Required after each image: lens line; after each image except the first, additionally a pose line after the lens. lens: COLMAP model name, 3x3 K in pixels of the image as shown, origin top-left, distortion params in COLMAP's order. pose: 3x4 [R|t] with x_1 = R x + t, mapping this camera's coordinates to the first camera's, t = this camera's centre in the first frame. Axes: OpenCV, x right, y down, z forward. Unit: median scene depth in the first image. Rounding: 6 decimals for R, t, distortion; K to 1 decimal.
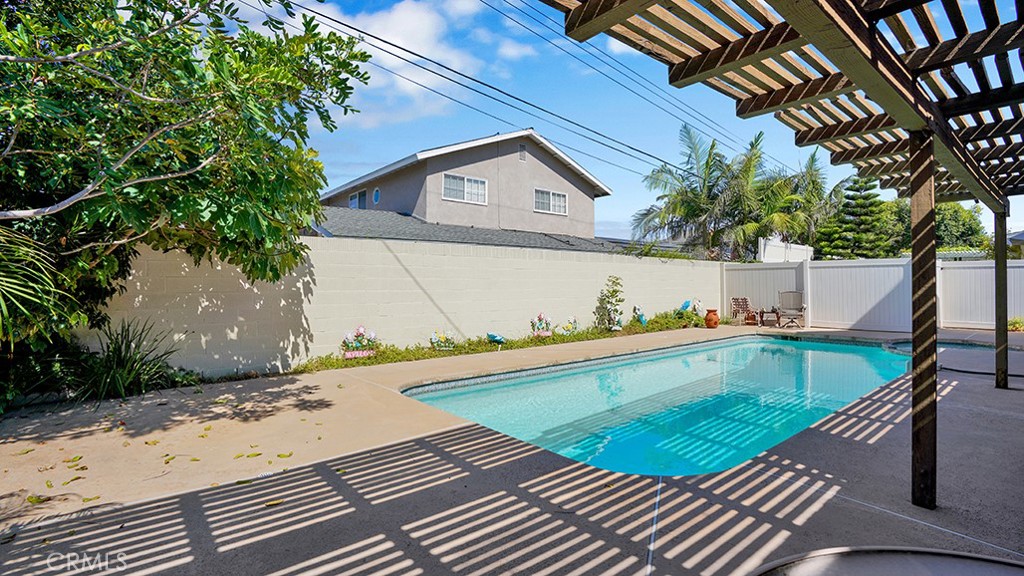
lens RADIAL K [[486.3, 0, 512.3], [0, 486.3, 286.1], [0, 0, 1]] dist [0.001105, 0.000245]
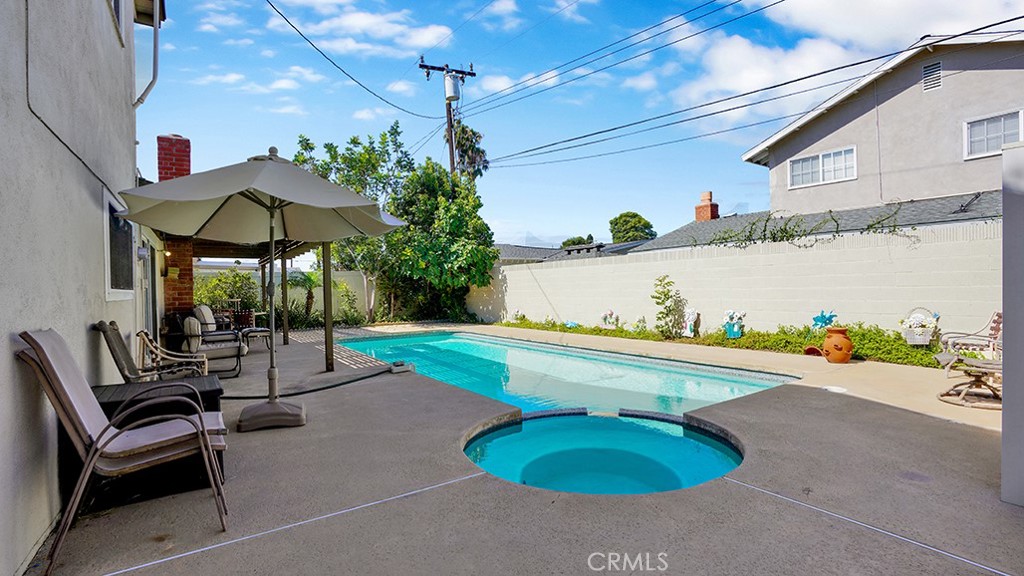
lens RADIAL K [[486.3, 0, 512.6], [0, 486.3, 289.7], [0, 0, 1]] dist [0.001105, 0.000245]
pose [[-0.095856, 0.000932, -0.995395, 1.161135], [0.010298, 0.999947, -0.000056, 0.004842], [0.995342, -0.010256, -0.095860, 0.817259]]
